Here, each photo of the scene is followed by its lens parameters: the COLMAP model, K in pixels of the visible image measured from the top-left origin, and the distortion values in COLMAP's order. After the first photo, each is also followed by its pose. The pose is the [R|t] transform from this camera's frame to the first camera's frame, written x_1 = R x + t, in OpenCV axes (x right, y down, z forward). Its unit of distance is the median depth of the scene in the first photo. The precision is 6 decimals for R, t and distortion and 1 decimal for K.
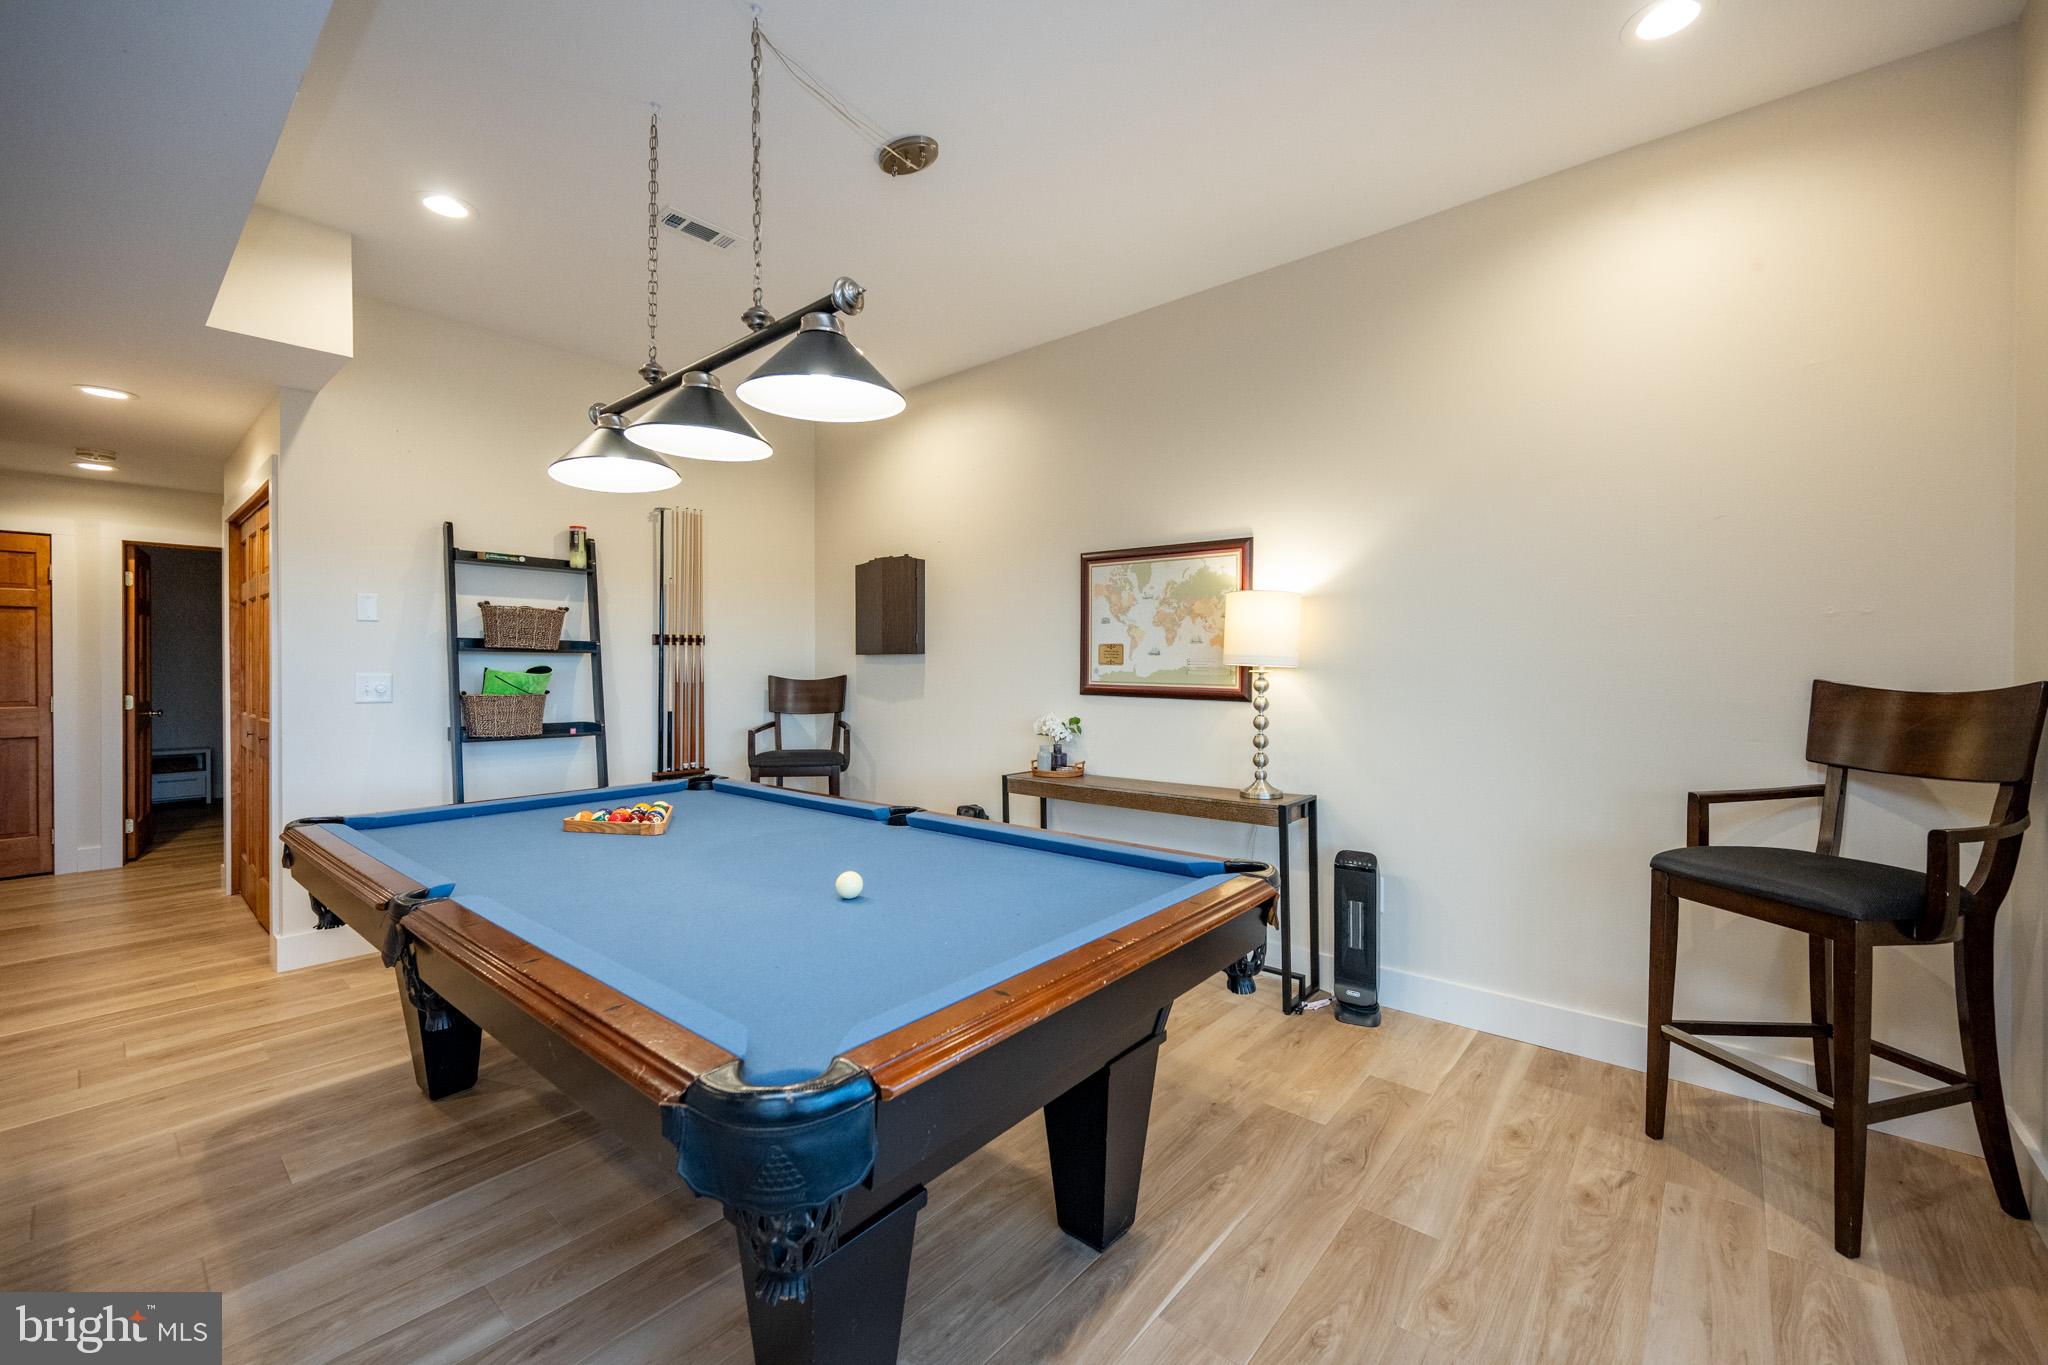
lens RADIAL K [[813.9, 0, 1017.8], [0, 813.9, 677.3], [0, 0, 1]] dist [-0.002003, 0.000179]
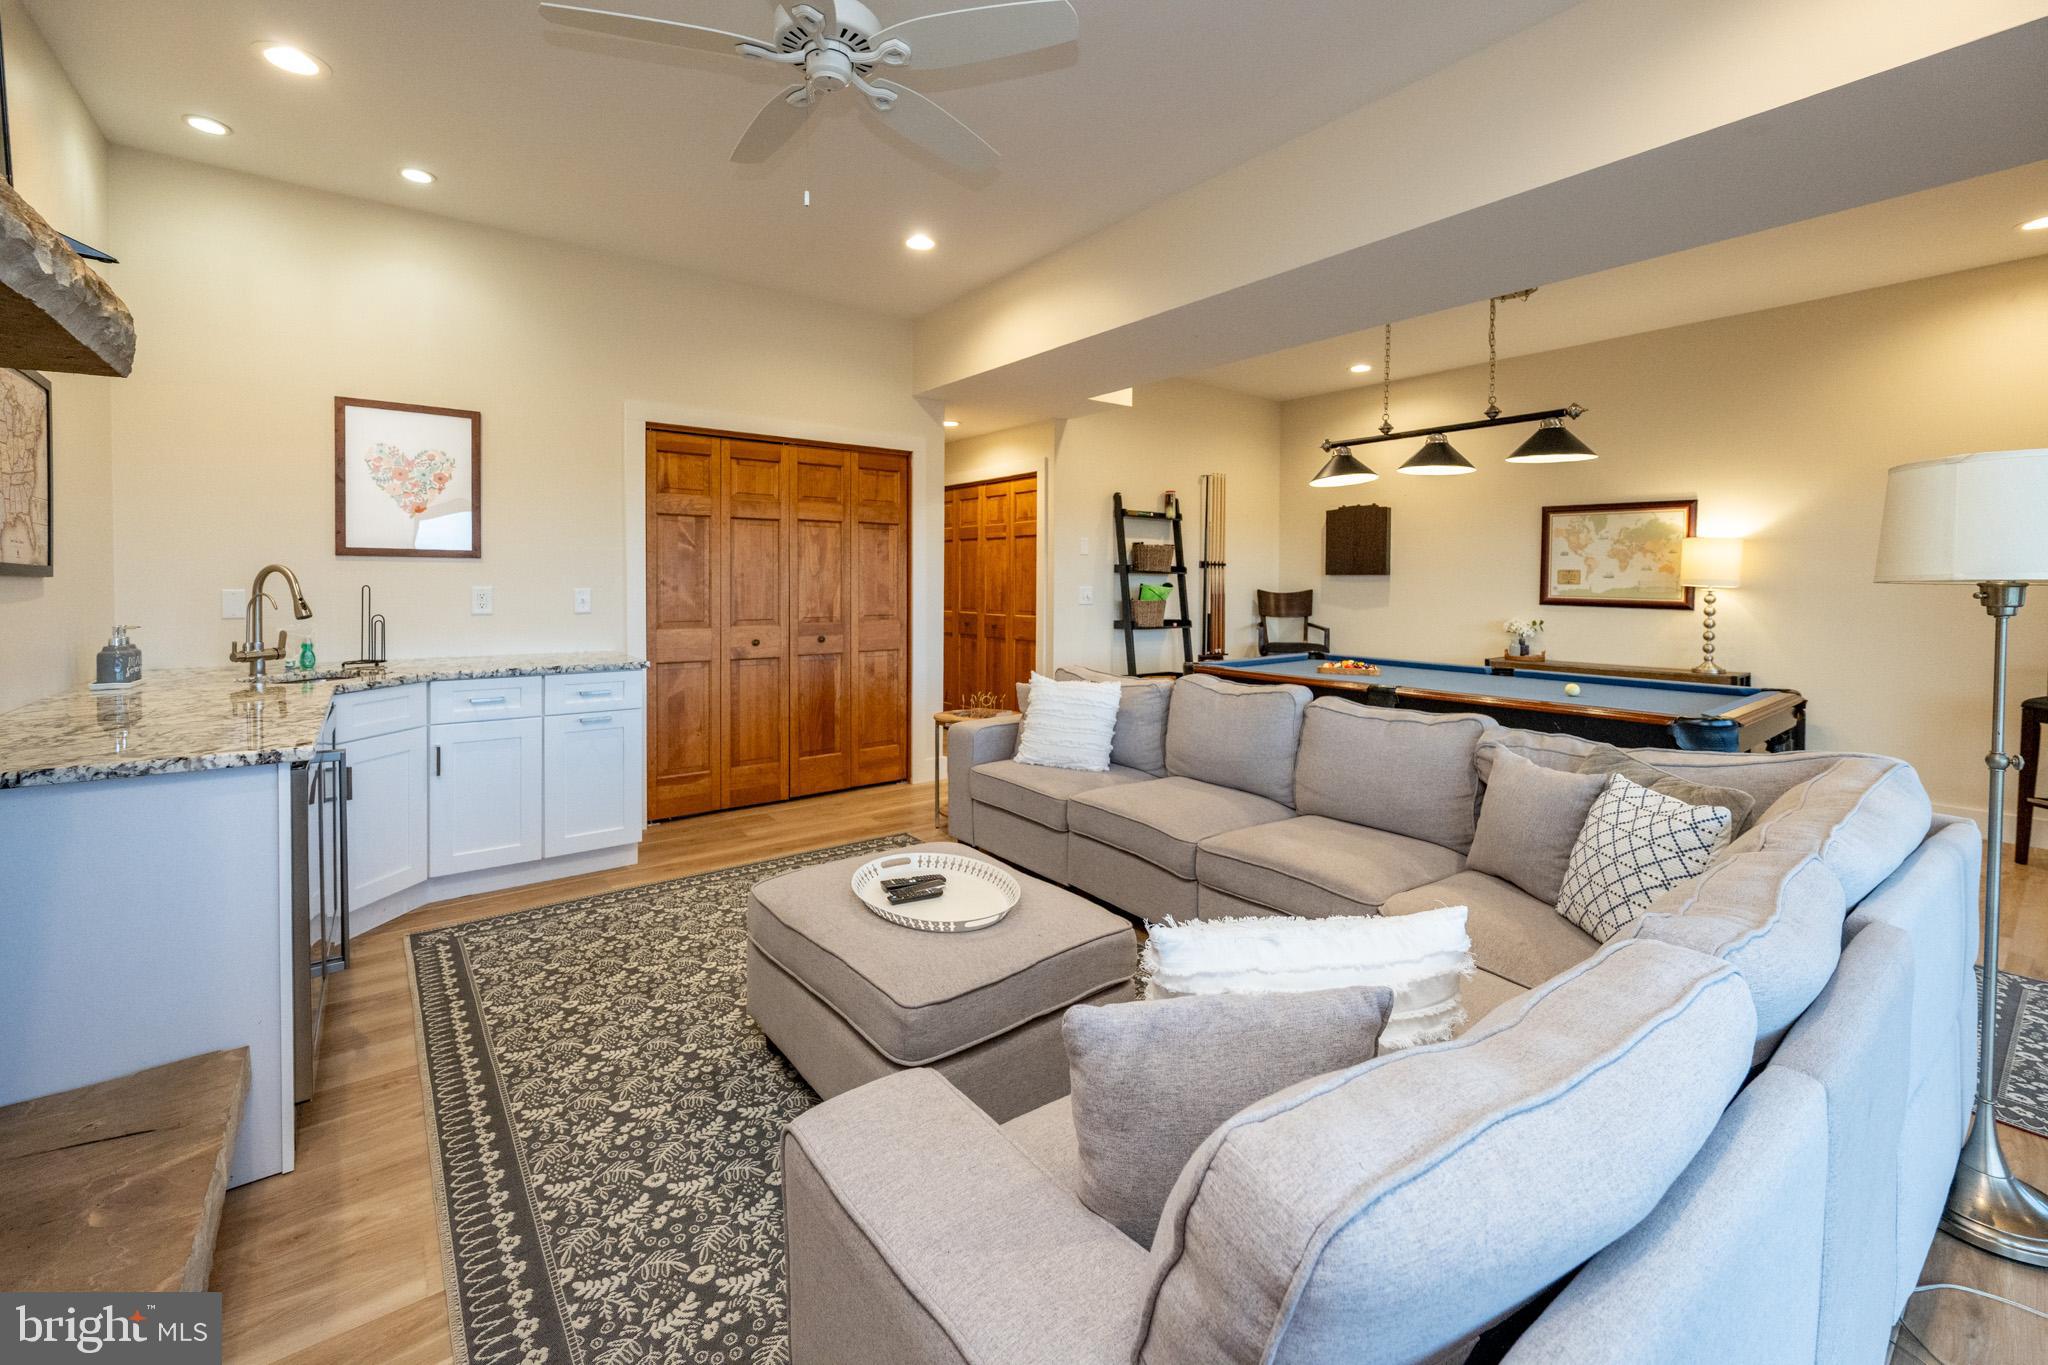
lens RADIAL K [[813.9, 0, 1058.8], [0, 813.9, 597.9], [0, 0, 1]] dist [-0.002003, 0.000179]
pose [[0.982740, 0.009560, -0.184744, -0.512933], [-0.007900, 0.999922, 0.009720, 0.002212], [0.184823, -0.008092, 0.982739, -0.596503]]
